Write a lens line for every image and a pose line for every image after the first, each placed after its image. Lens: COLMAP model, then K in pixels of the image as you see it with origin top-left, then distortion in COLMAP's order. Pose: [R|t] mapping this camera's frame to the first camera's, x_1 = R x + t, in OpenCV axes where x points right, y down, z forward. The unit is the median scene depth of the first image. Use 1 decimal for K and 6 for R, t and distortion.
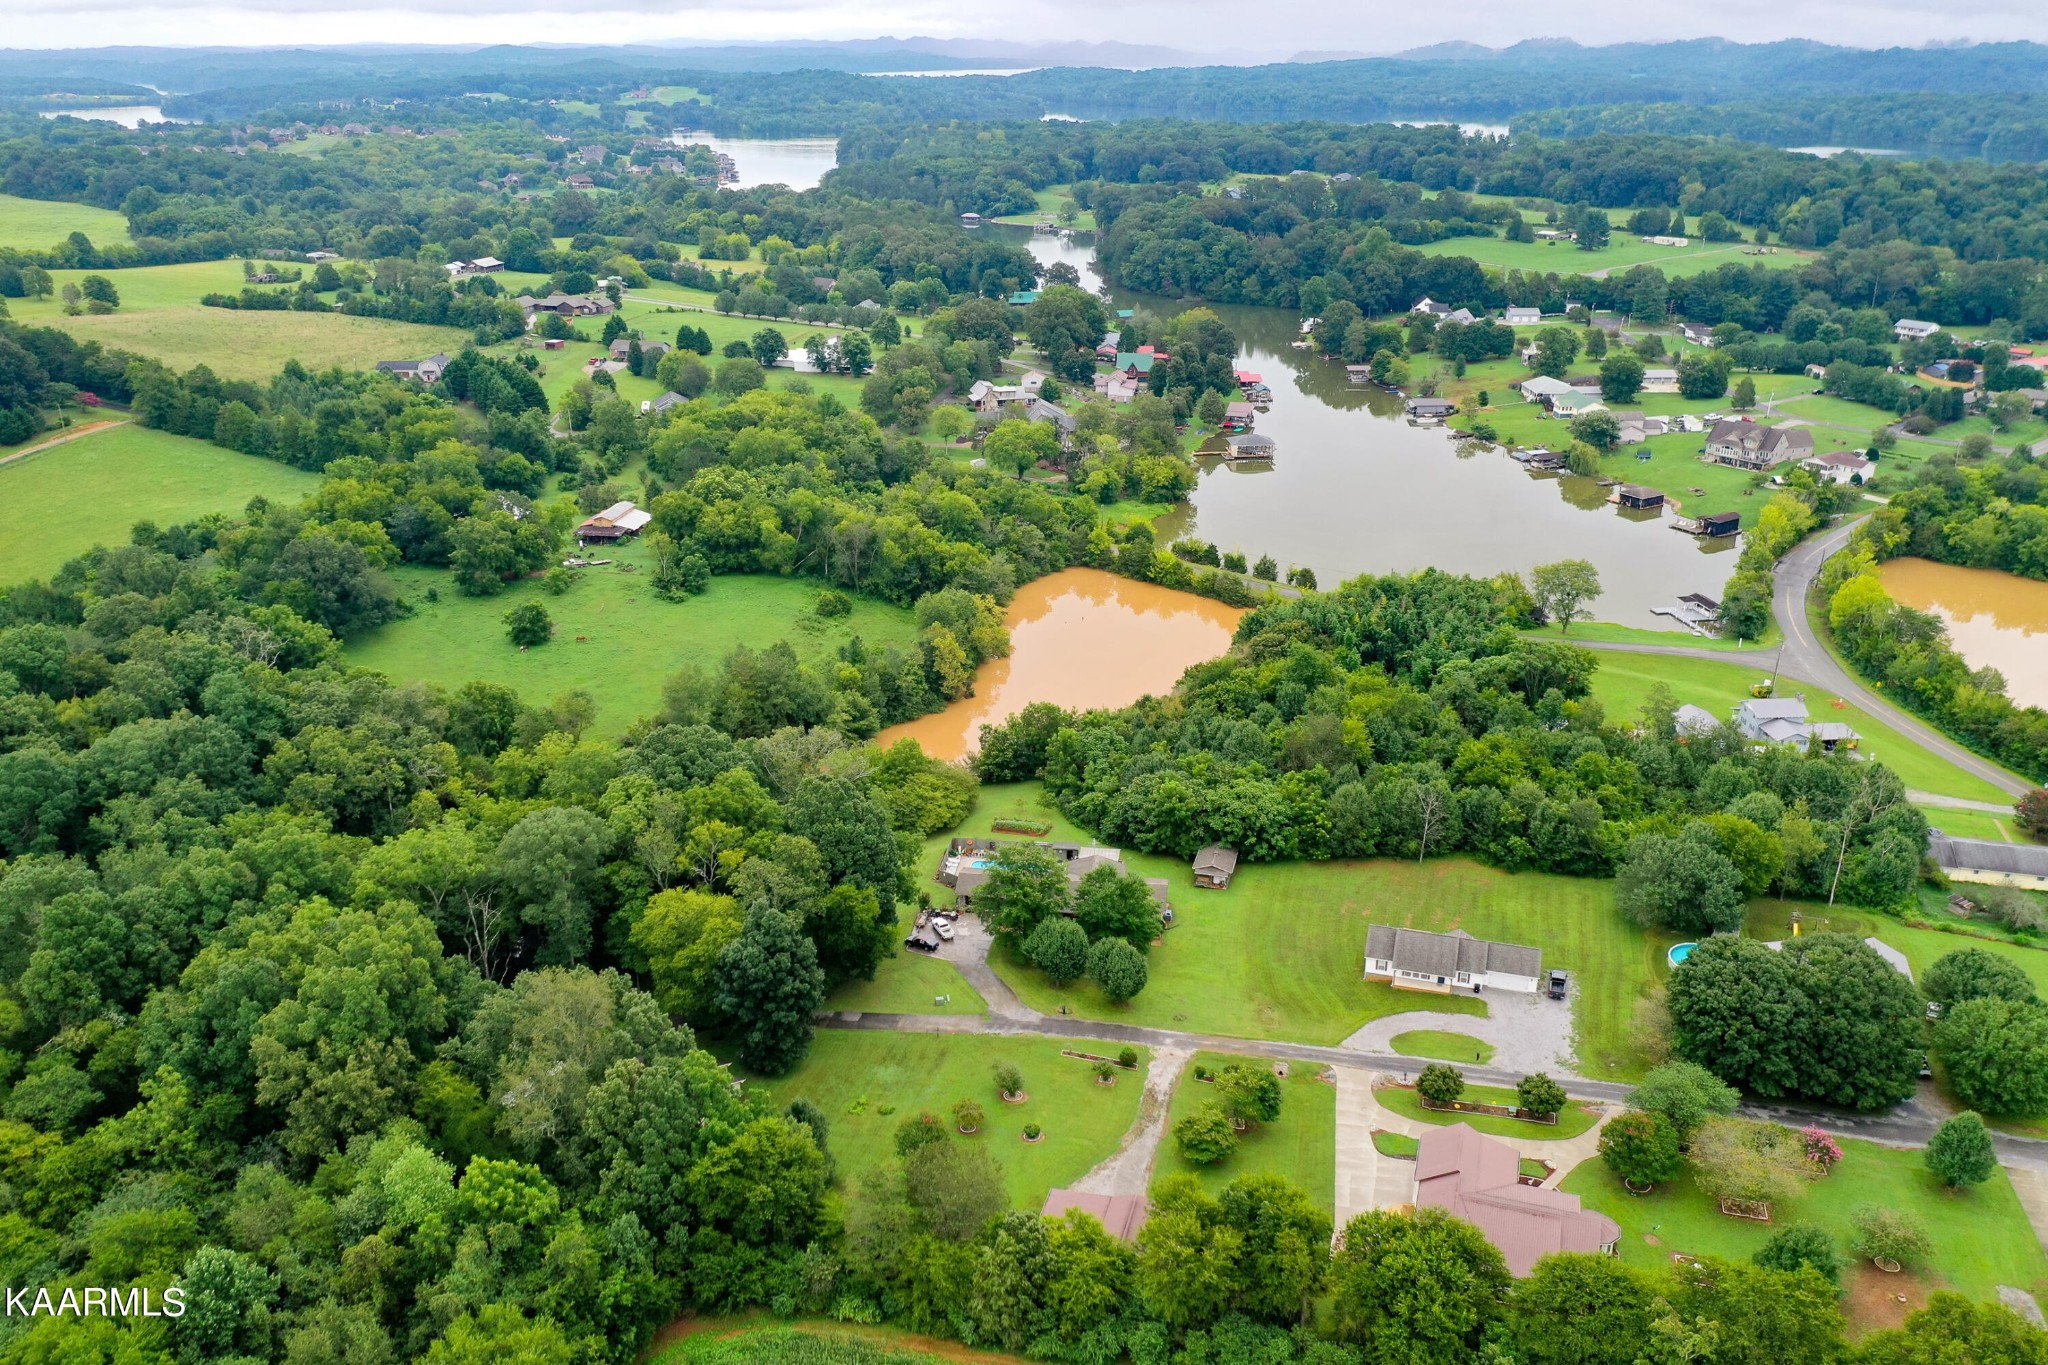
lens RADIAL K [[1602.3, 0, 1006.8], [0, 1602.3, 691.7], [0, 0, 1]] dist [0.002425, 0.001342]
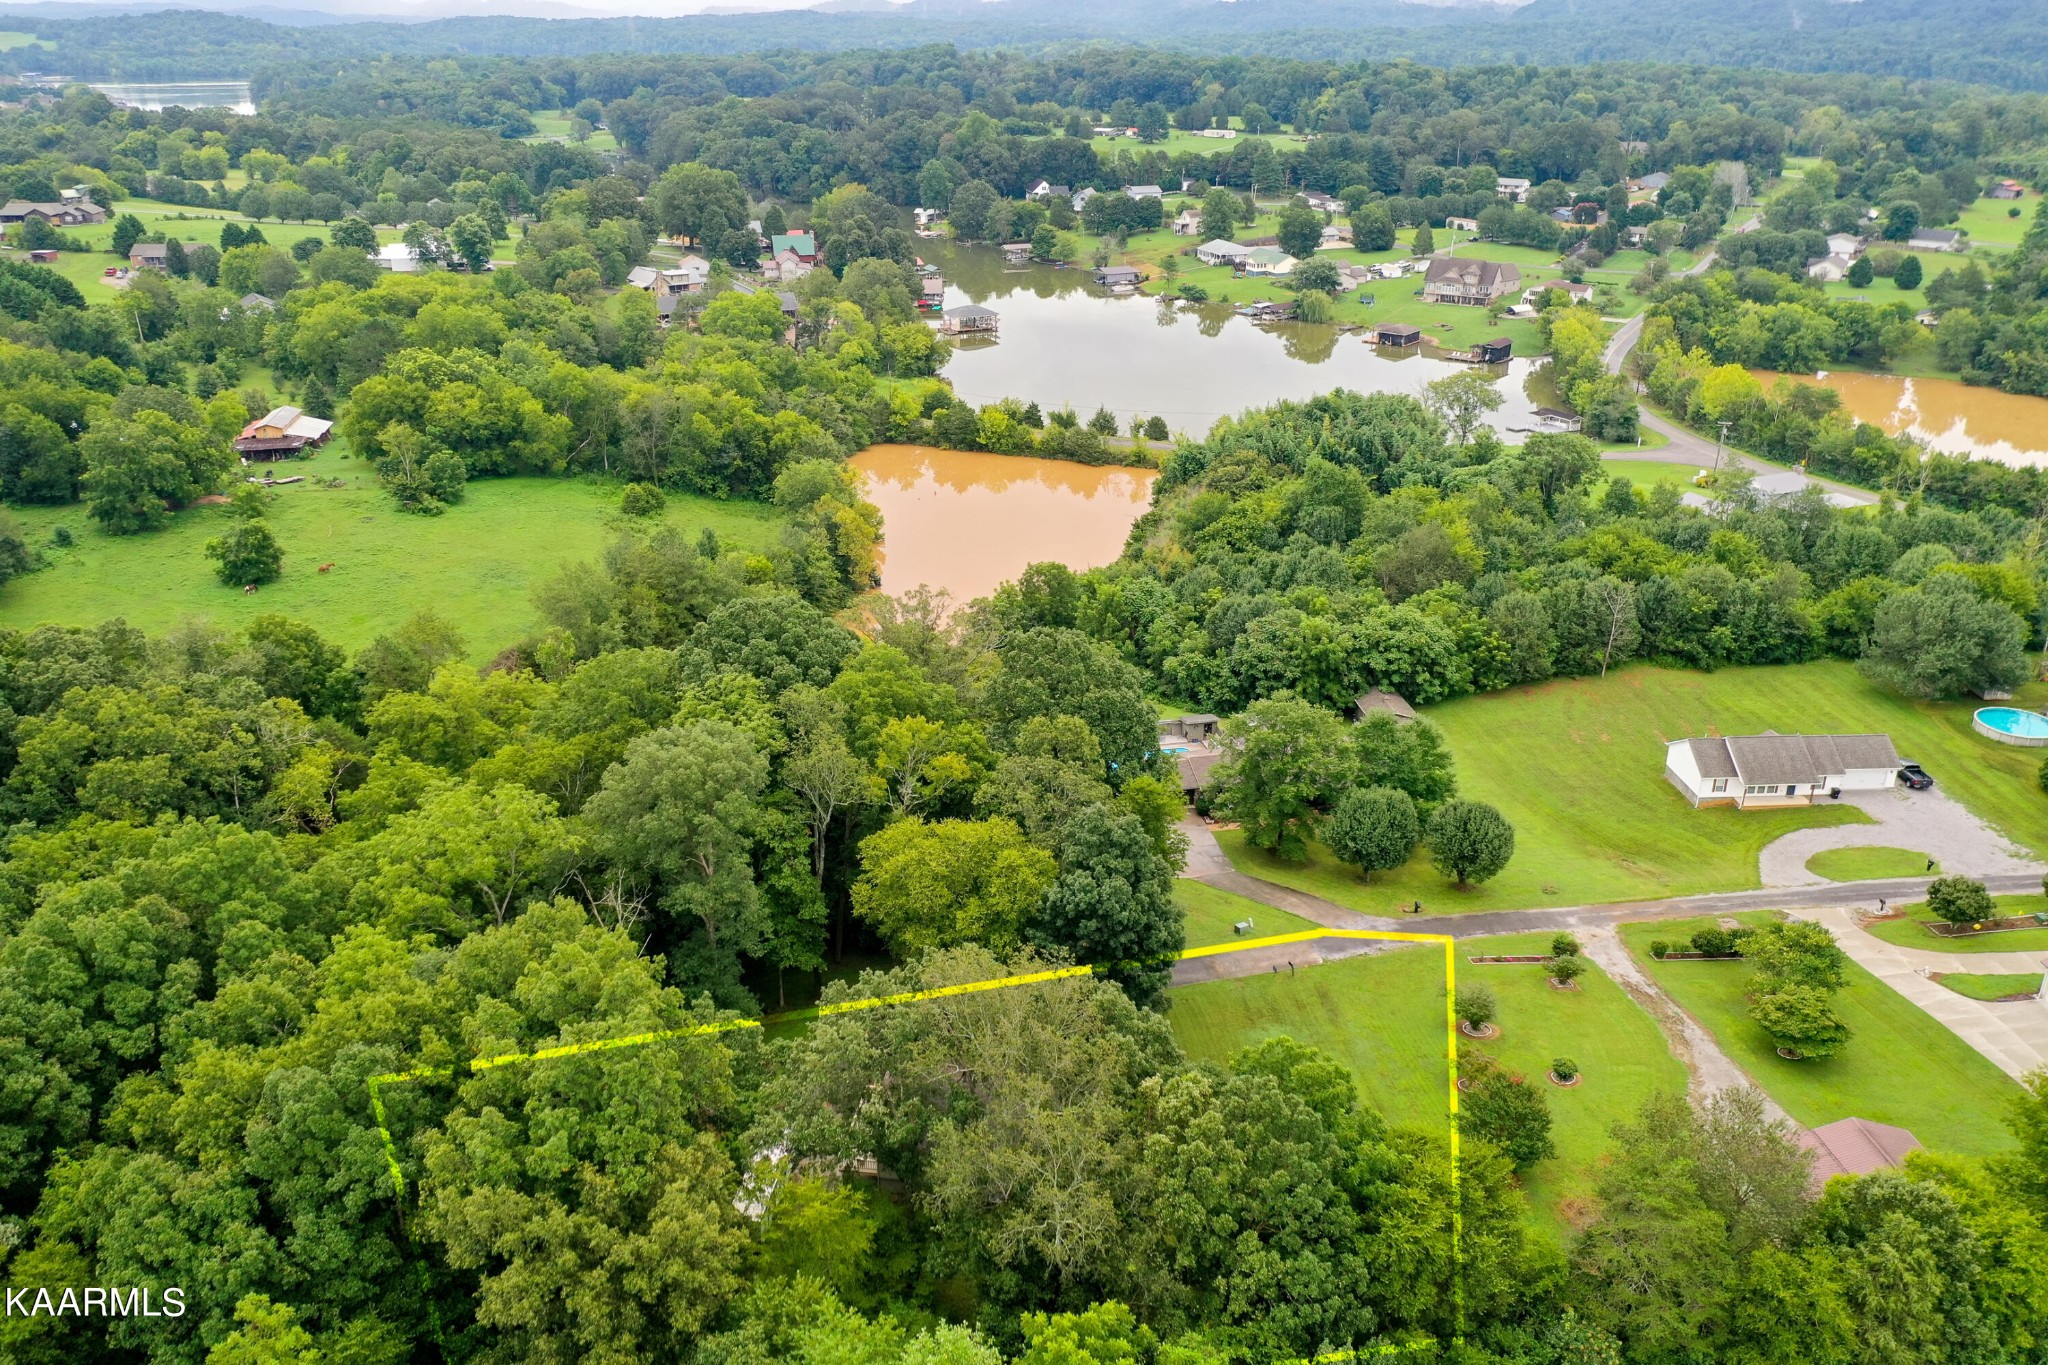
lens RADIAL K [[1602.3, 0, 1006.8], [0, 1602.3, 691.7], [0, 0, 1]] dist [0.002425, 0.001342]
pose [[0.938899, -0.133484, 0.317254, -0.240794], [0.127858, 0.991041, 0.038590, 0.035399], [-0.319563, 0.004331, 0.947555, 0.259096]]
